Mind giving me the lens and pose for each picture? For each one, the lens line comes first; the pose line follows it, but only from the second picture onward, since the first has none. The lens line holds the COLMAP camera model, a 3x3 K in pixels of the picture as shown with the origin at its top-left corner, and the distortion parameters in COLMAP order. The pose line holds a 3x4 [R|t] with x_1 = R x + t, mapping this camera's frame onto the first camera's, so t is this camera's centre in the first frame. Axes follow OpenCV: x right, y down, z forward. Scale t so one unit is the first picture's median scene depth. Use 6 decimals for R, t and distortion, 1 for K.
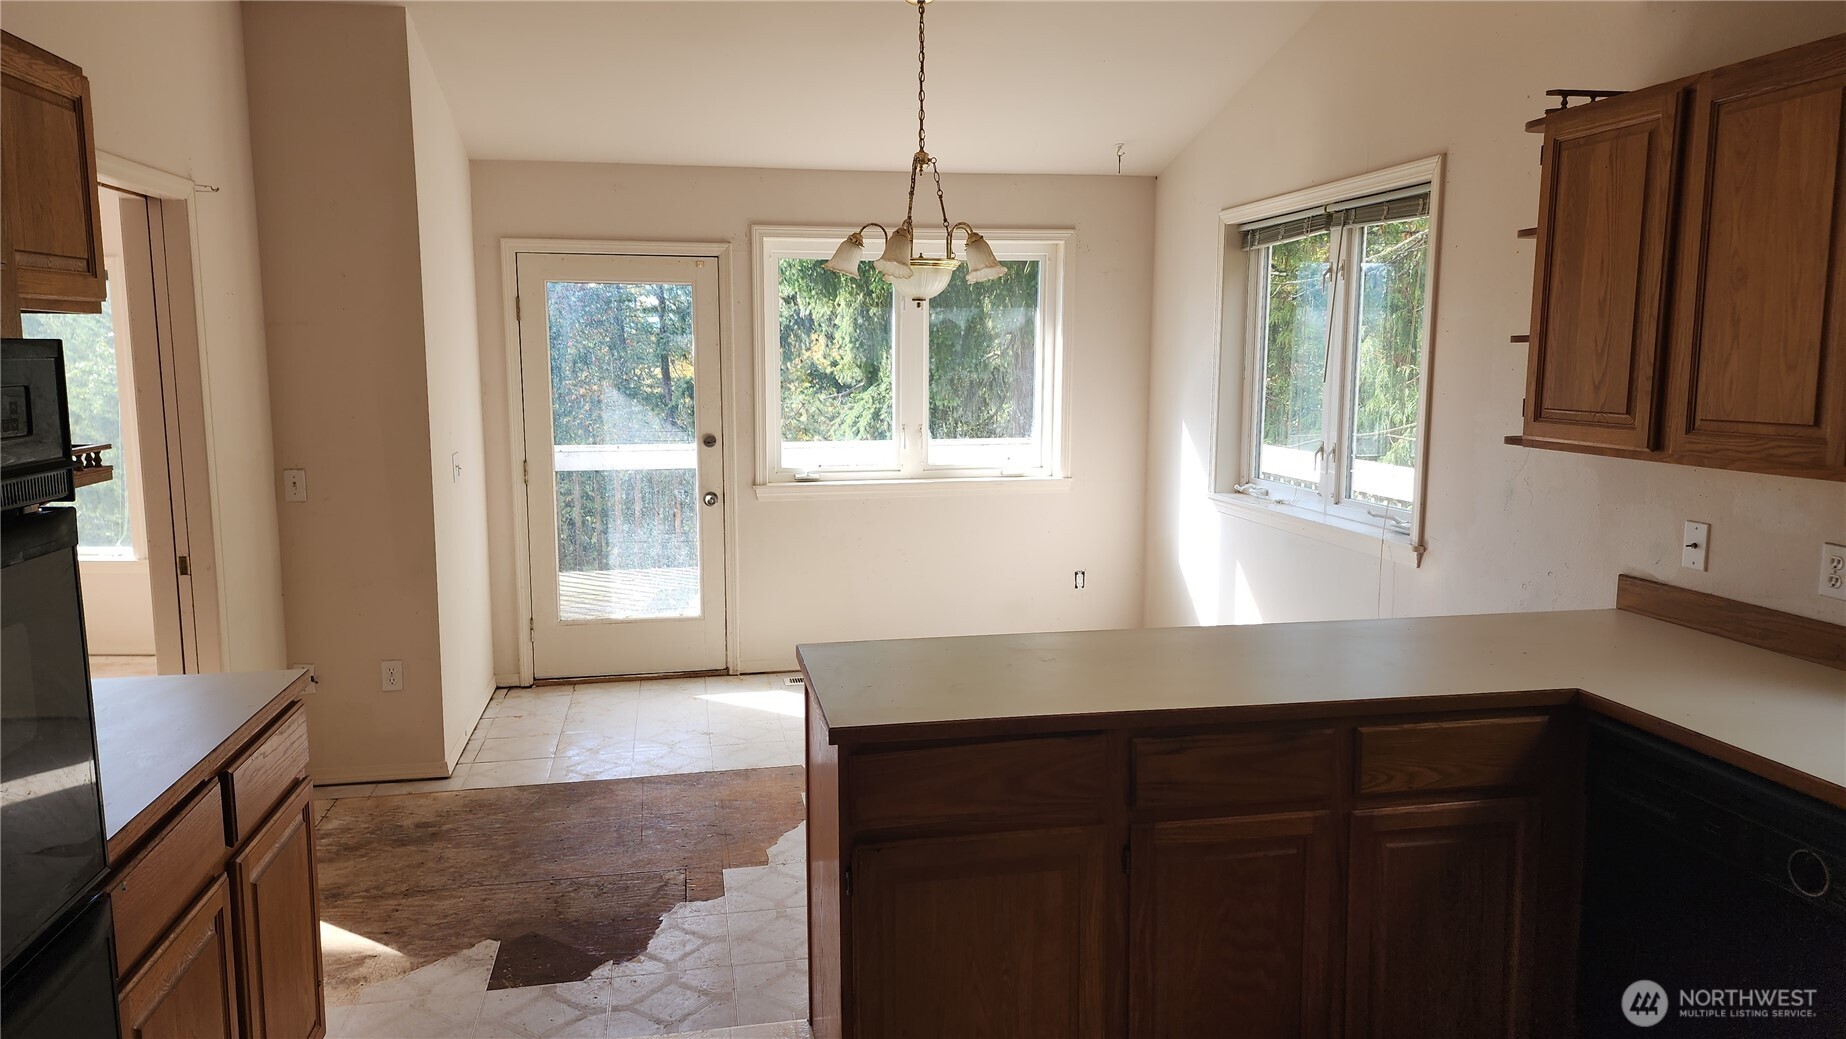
lens RADIAL K [[1238.1, 0, 922.3], [0, 1238.1, 522.7], [0, 0, 1]] dist [0.000984, -0.001397]
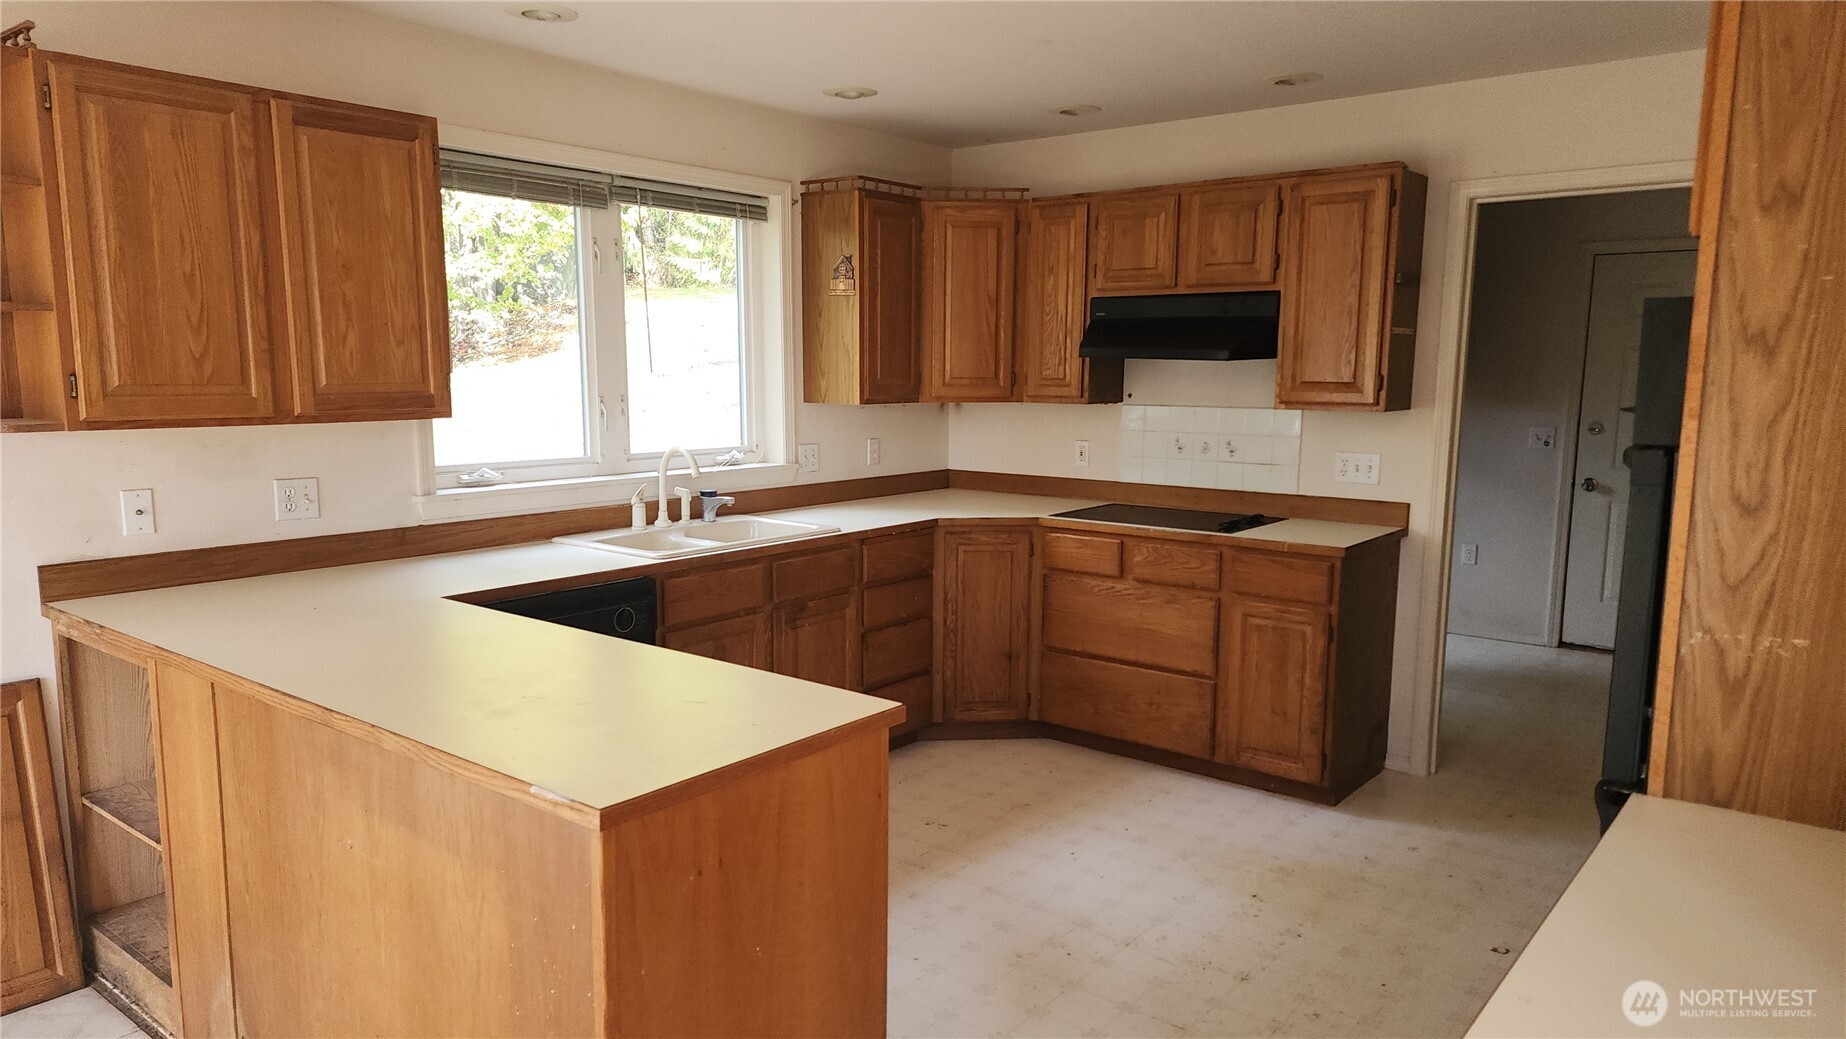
lens RADIAL K [[1238.1, 0, 922.1], [0, 1238.1, 525.7], [0, 0, 1]] dist [0.000984, -0.001397]
pose [[-0.650317, -0.102297, 0.752744, -0.643901], [0.095801, 0.971937, 0.214850, -0.142398], [-0.753598, 0.211834, -0.622267, 1.242730]]
